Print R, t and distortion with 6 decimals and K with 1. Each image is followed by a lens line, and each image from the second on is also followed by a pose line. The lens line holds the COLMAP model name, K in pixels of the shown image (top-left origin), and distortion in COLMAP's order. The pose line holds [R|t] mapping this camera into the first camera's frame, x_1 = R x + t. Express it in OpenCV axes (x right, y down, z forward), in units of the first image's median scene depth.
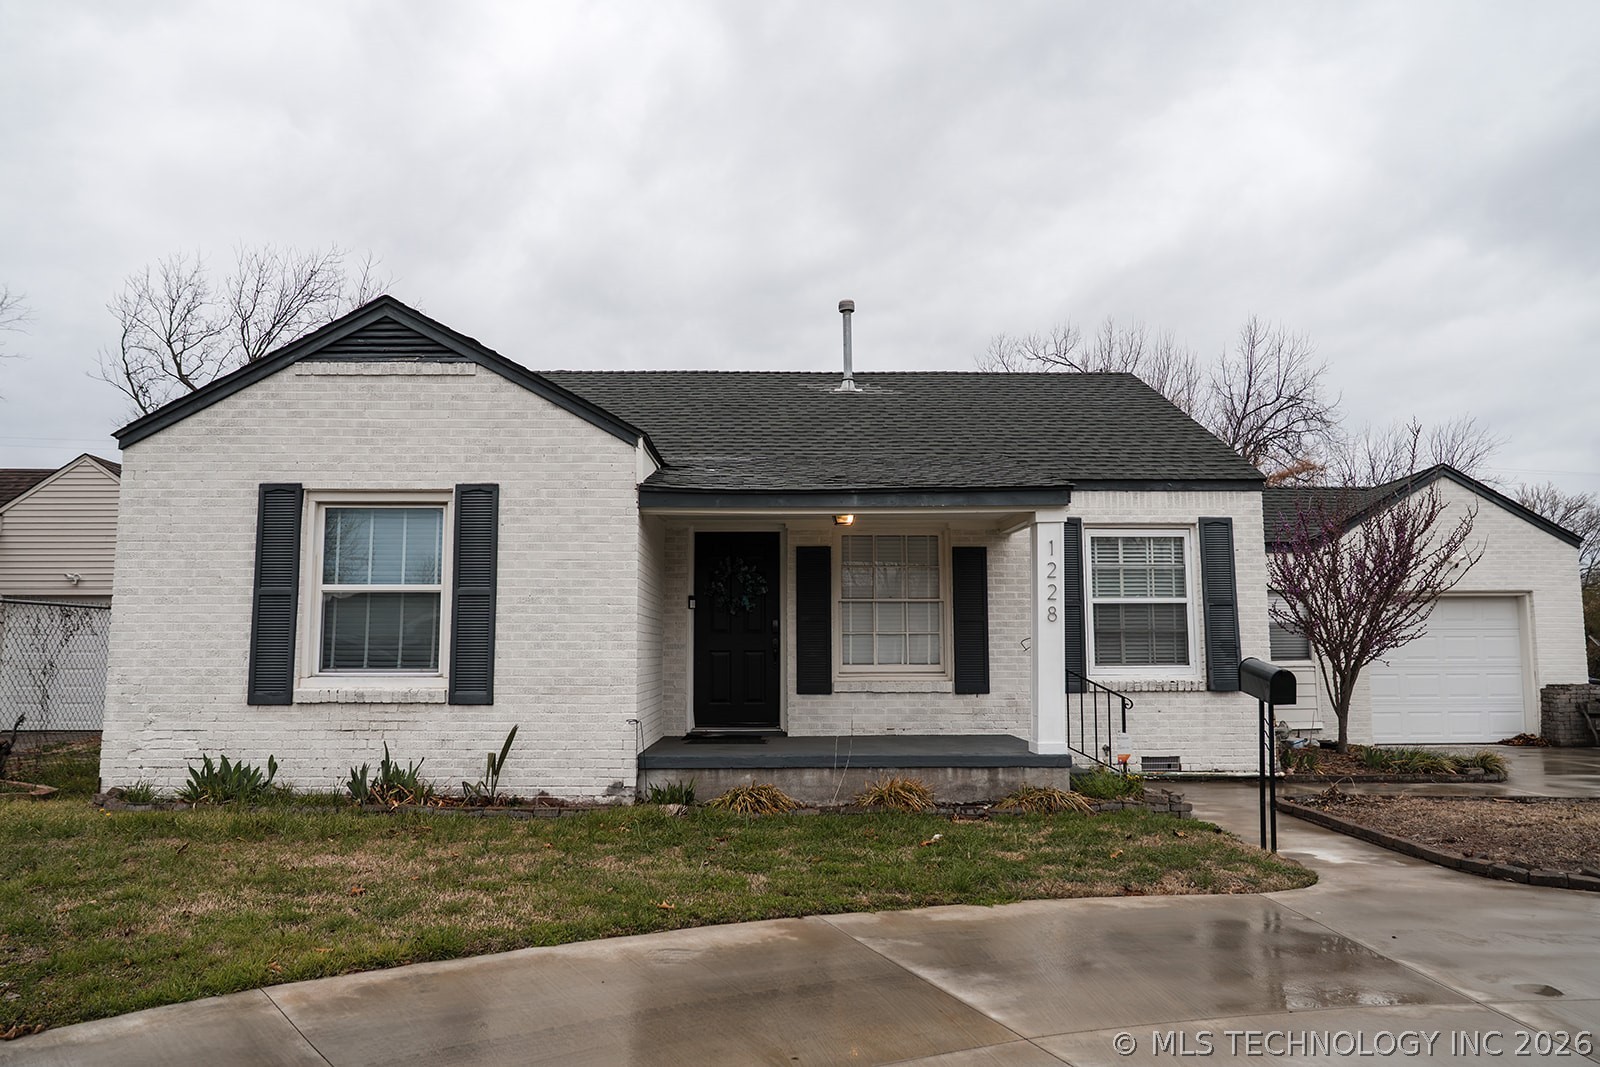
lens RADIAL K [[1064.7, 0, 800.0], [0, 1064.7, 533.5], [0, 0, 1]] dist [-0.018125, 0.000065]
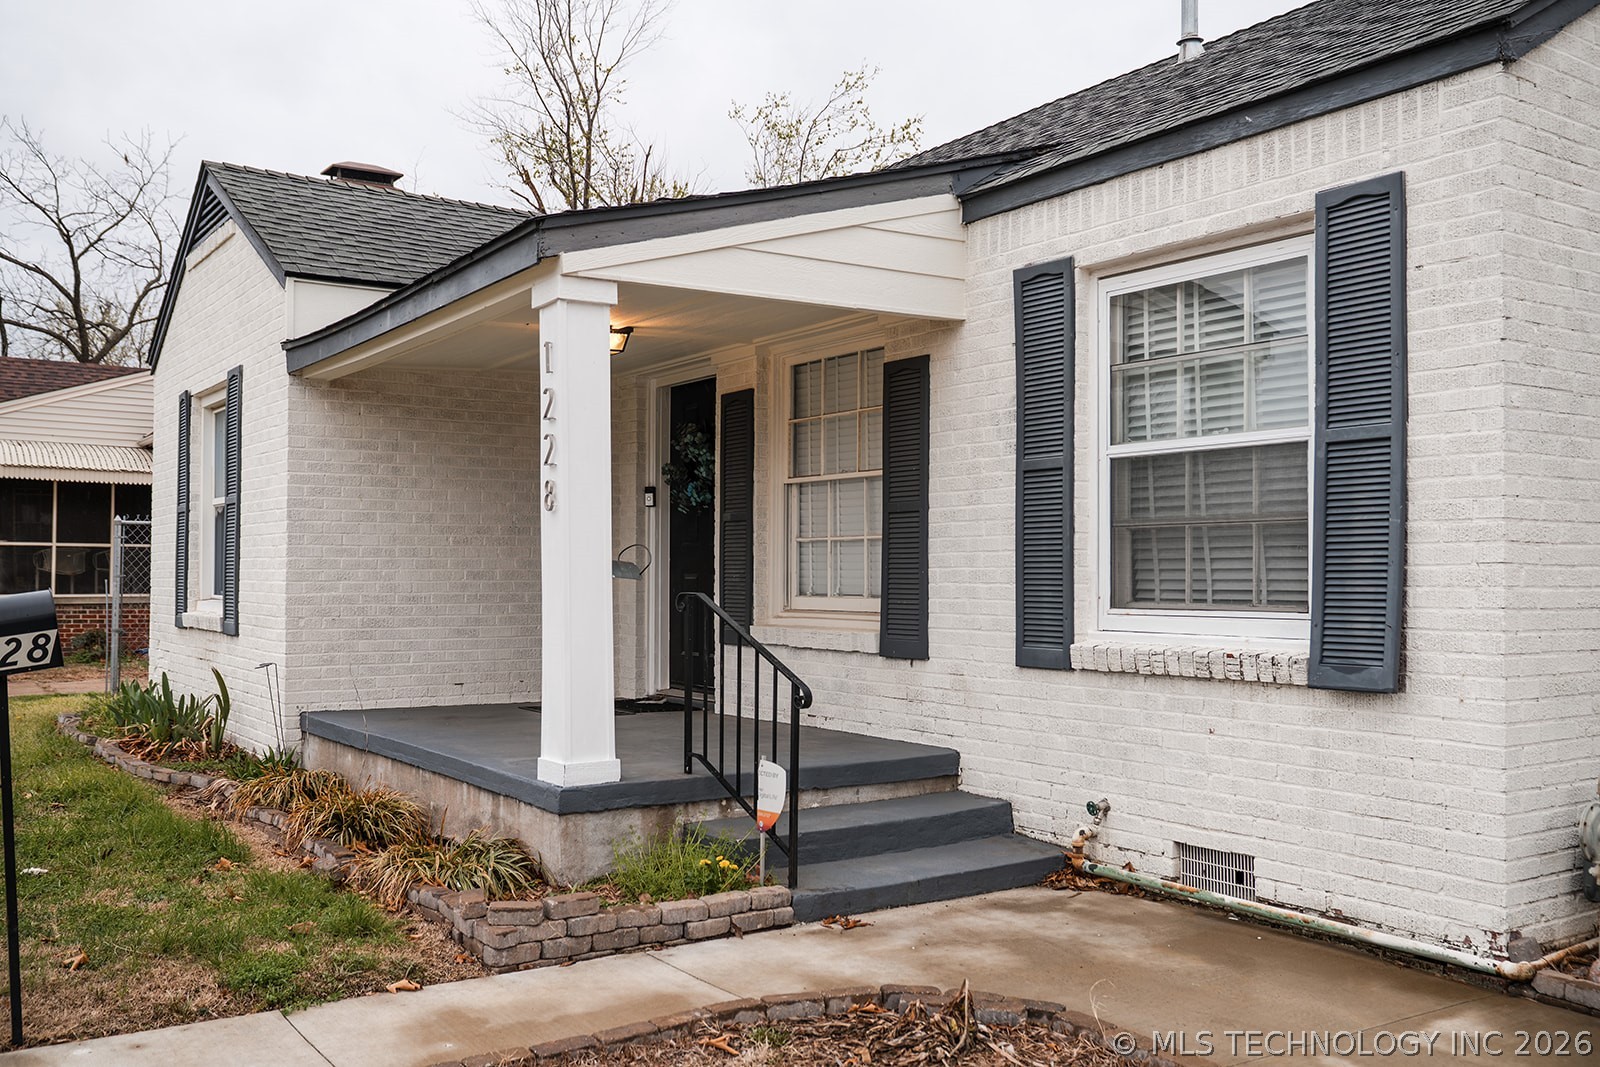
lens RADIAL K [[1456.4, 0, 800.0], [0, 1456.4, 533.5], [0, 0, 1]] dist [-0.009653, -0.008430]
pose [[0.538421, -0.021232, -0.842408, 0.701377], [0.089856, 0.995429, 0.032342, 0.067150], [0.837872, -0.093109, 0.537868, 0.605224]]
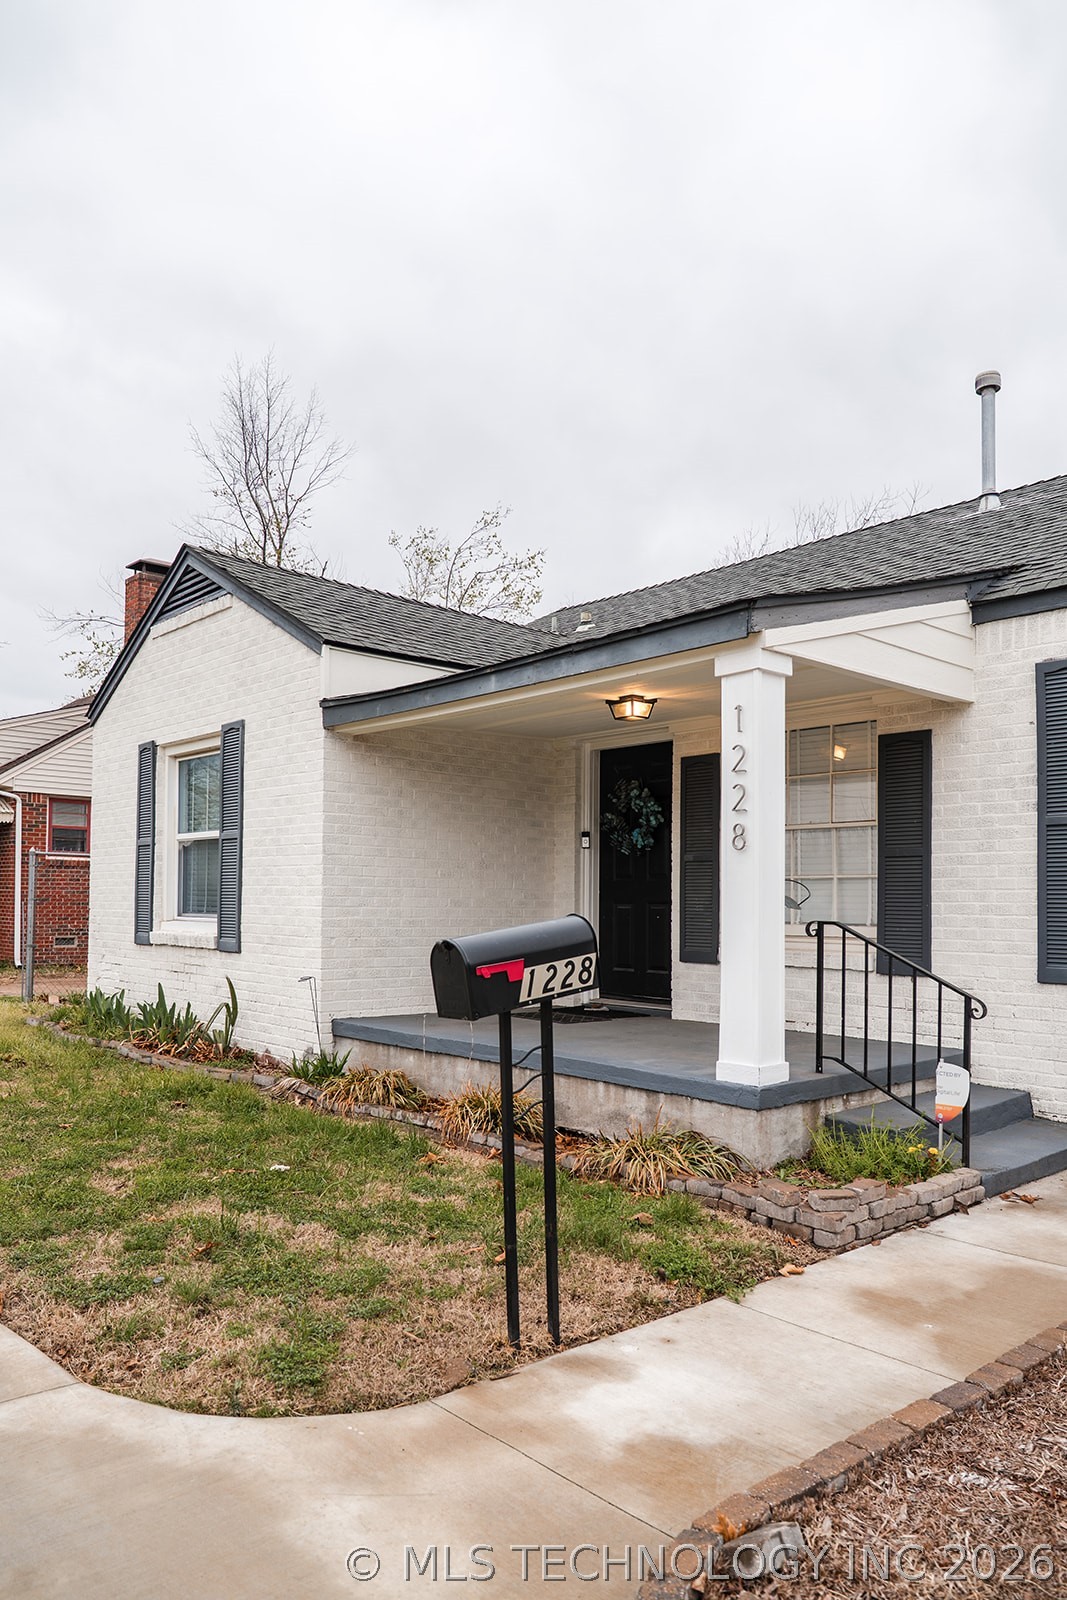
lens RADIAL K [[1124.5, 0, 529.7], [0, 1124.5, 869.4], [0, 0, 1]] dist [-0.033118, 0.000641]
pose [[0.650806, -0.014183, -0.759111, 0.506244], [0.068846, 0.996809, 0.040399, 0.050446], [0.756116, -0.078553, 0.649706, 0.433845]]
